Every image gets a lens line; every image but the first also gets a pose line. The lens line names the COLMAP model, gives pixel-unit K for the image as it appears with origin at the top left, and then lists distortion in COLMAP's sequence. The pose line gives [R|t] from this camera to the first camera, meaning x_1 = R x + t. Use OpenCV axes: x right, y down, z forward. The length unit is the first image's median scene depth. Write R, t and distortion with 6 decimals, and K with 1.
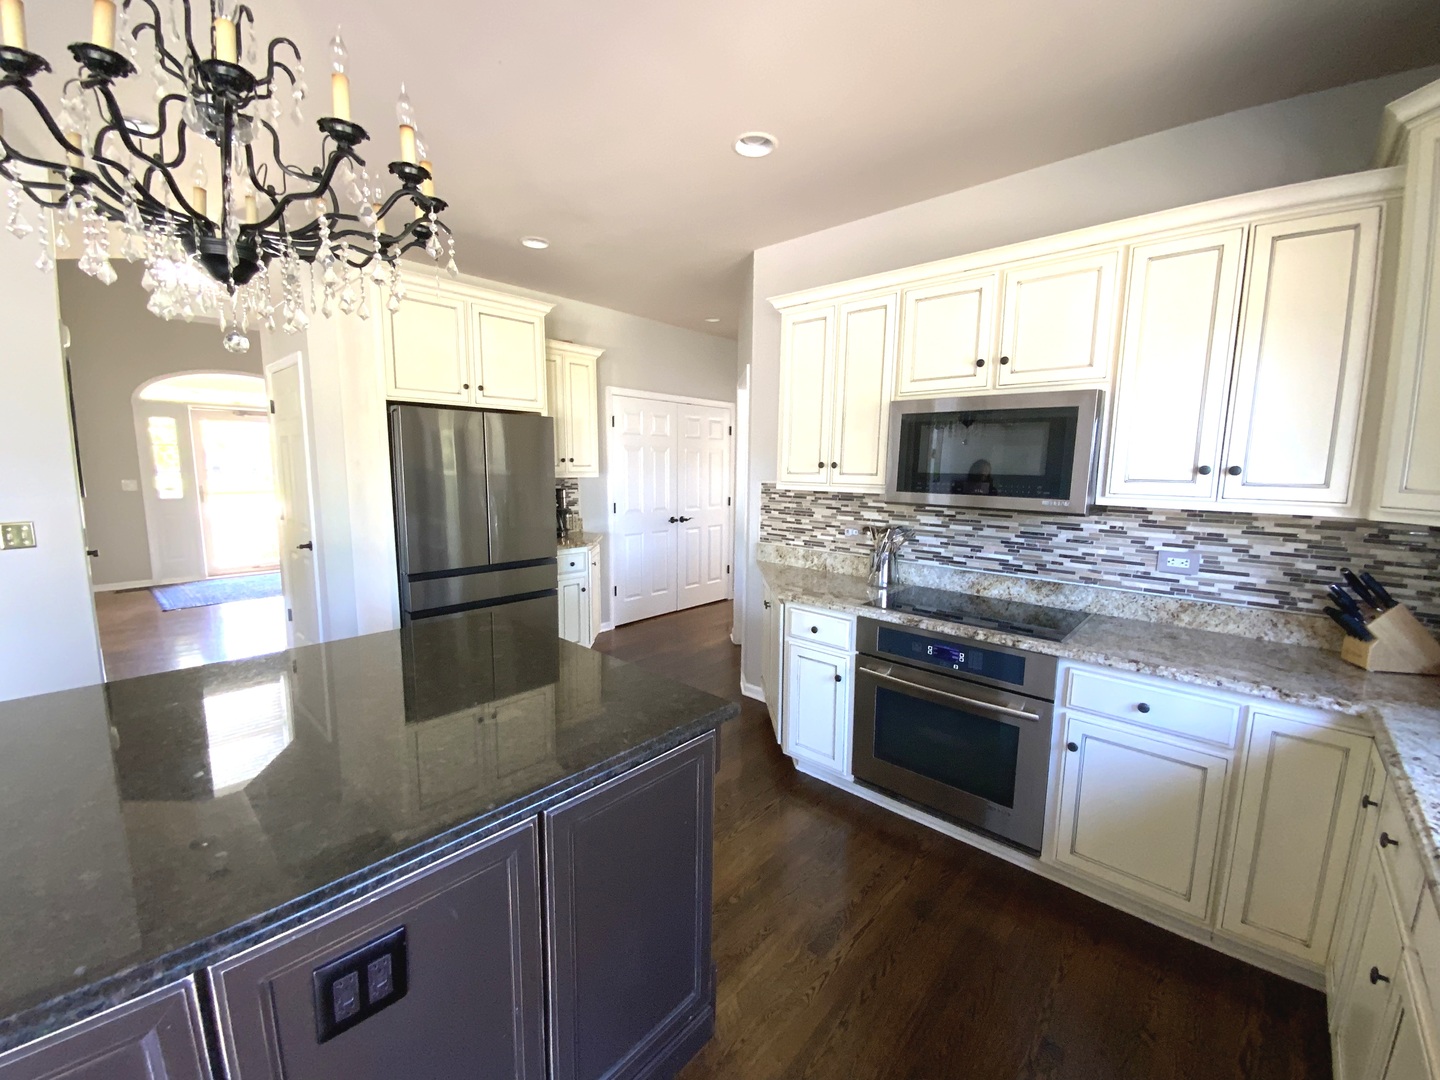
lens RADIAL K [[589.1, 0, 716.1], [0, 589.1, 535.4], [0, 0, 1]] dist [-0.013284, -0.000622]
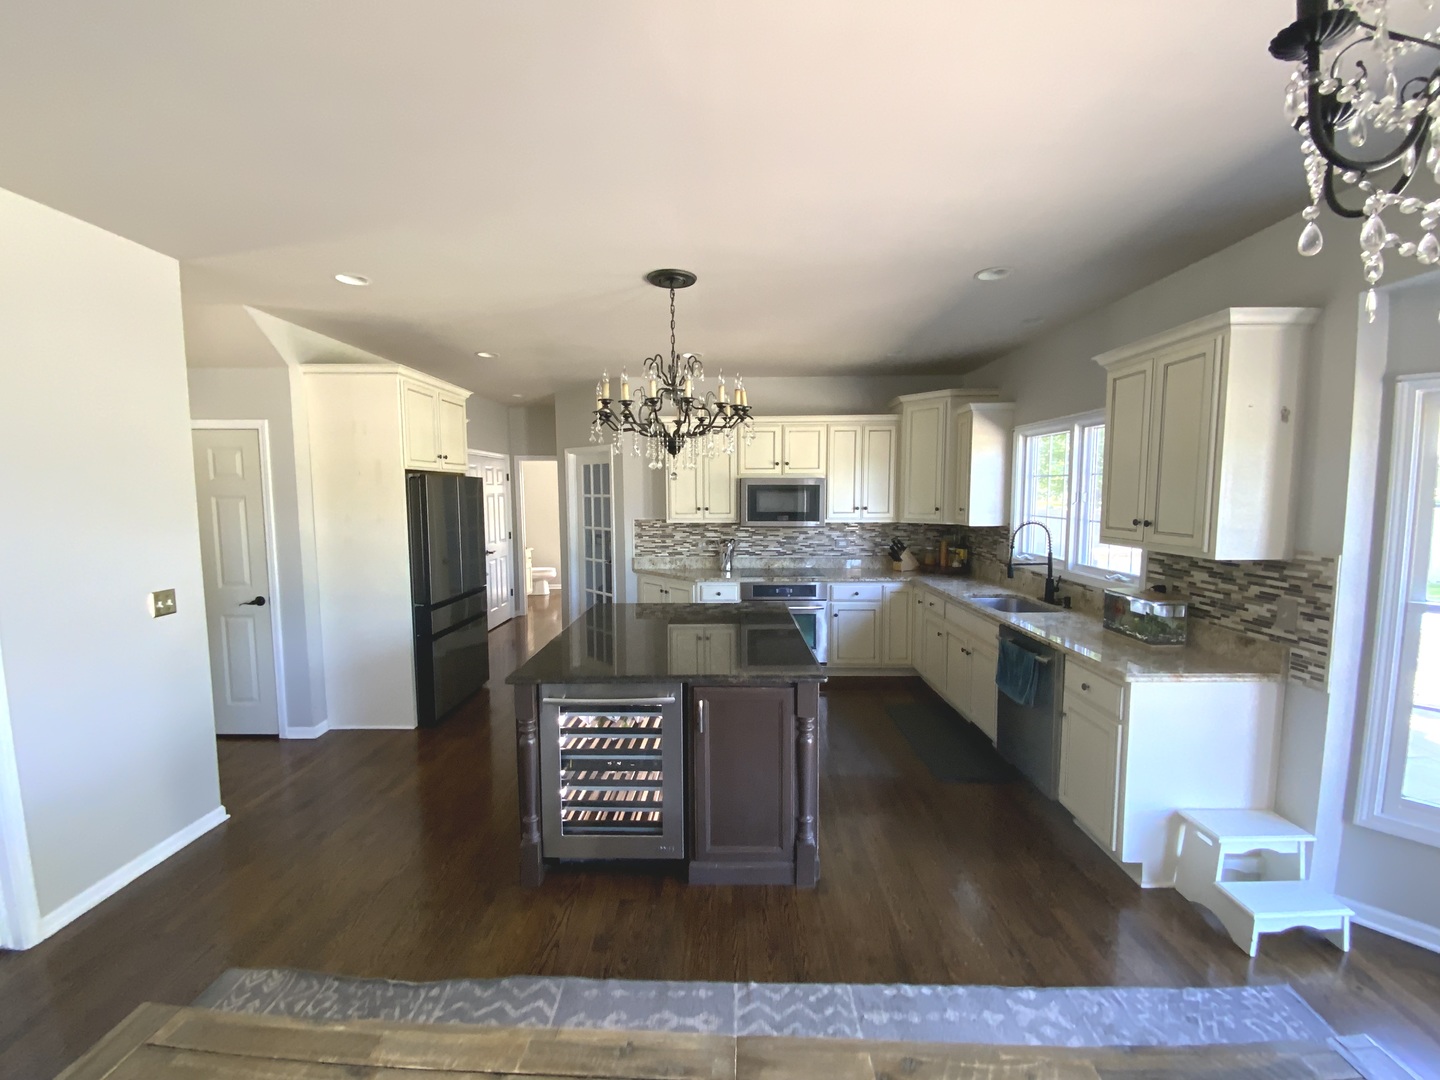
lens RADIAL K [[589.1, 0, 721.0], [0, 589.1, 540.3], [0, 0, 1]] dist [-0.013284, -0.000622]
pose [[0.740149, -0.071638, 0.668616, -1.224190], [0.095155, 0.995462, 0.001322, -0.019525], [-0.665676, 0.062643, 0.743607, -0.517350]]
